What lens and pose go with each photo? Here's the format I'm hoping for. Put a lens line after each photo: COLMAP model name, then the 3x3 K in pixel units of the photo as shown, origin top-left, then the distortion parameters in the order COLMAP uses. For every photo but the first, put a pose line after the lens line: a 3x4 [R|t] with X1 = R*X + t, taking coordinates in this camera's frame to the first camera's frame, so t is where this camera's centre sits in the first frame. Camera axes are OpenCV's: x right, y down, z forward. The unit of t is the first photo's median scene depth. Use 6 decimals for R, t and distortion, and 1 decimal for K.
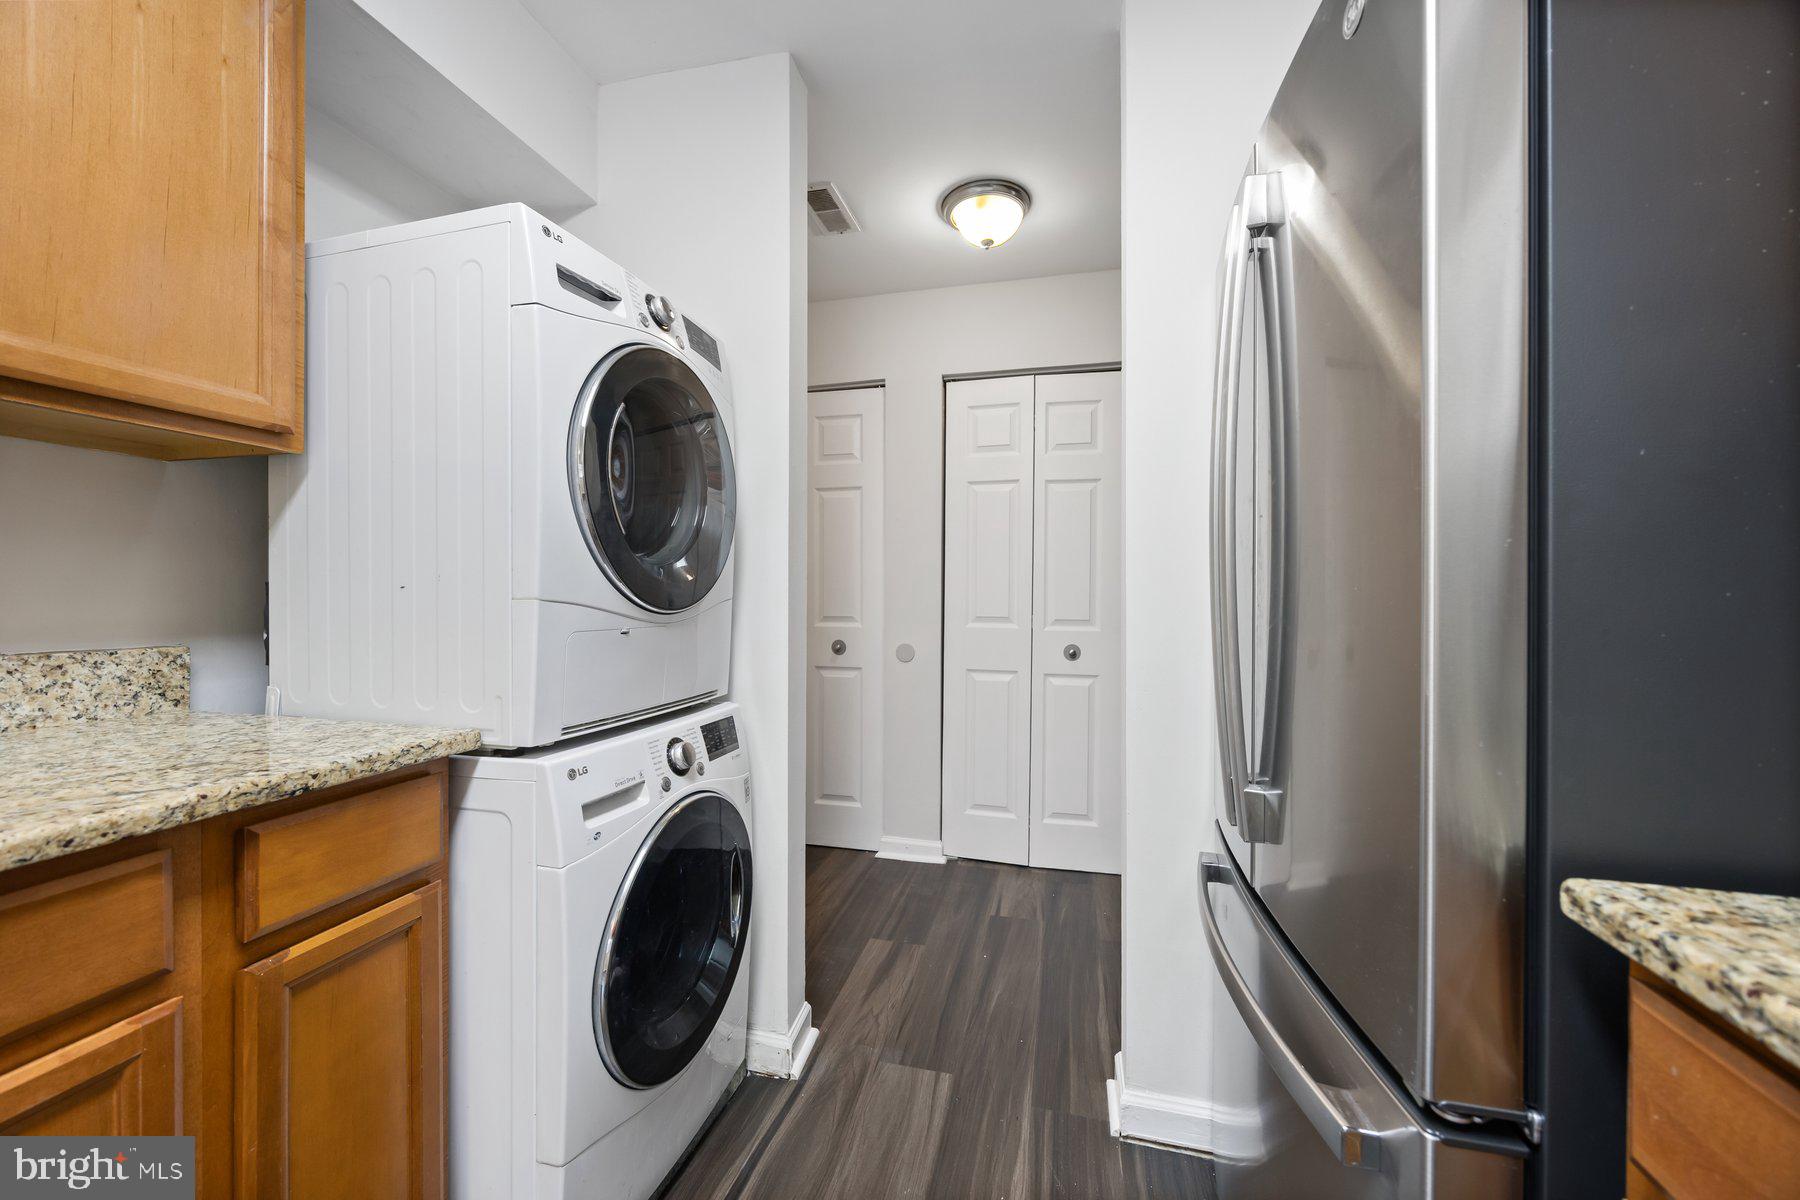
lens RADIAL K [[690.7, 0, 884.9], [0, 690.7, 597.2], [0, 0, 1]] dist [-0.001192, -0.000240]
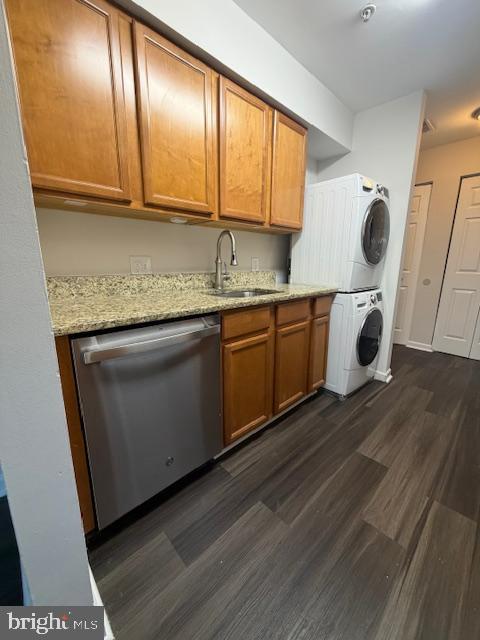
lens RADIAL K [[254.6, 0, 241.3], [0, 254.6, 317.0], [0, 0, 1]] dist [0.001156, -0.000042]
pose [[0.852368, 0.112582, -0.510680, -0.138831], [-0.004078, 0.977953, 0.208787, 0.007905], [0.522926, -0.175880, 0.834035, -0.641407]]
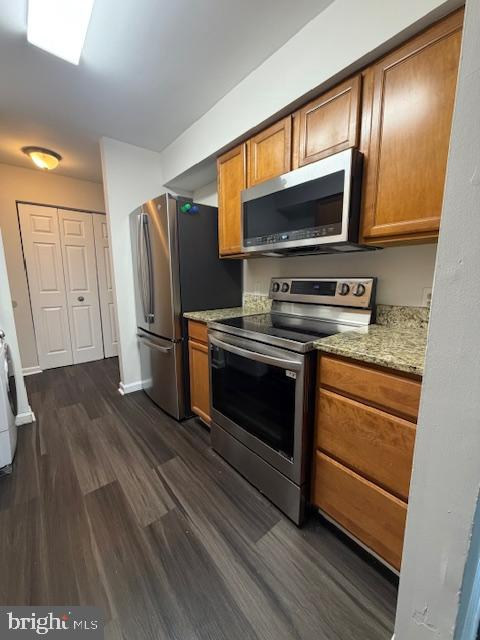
lens RADIAL K [[254.6, 0, 237.3], [0, 254.6, 317.6], [0, 0, 1]] dist [0.001156, -0.000042]
pose [[0.583093, -0.139400, 0.800356, -0.511948], [0.008362, 0.986146, 0.165667, -0.051226], [-0.812362, -0.089907, 0.576181, -0.592853]]
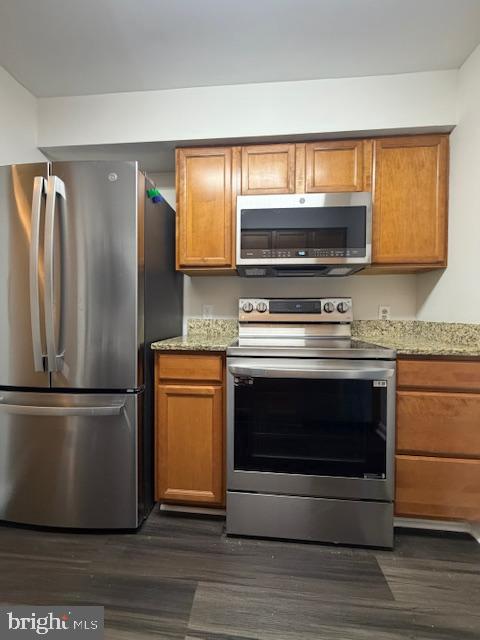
lens RADIAL K [[254.6, 0, 239.4], [0, 254.6, 318.7], [0, 0, 1]] dist [0.001156, -0.000042]
pose [[-0.160418, -0.021088, 0.986824, -0.508742], [-0.008093, 0.999766, 0.020049, 0.031550], [-0.987016, -0.004770, -0.160551, 0.171758]]
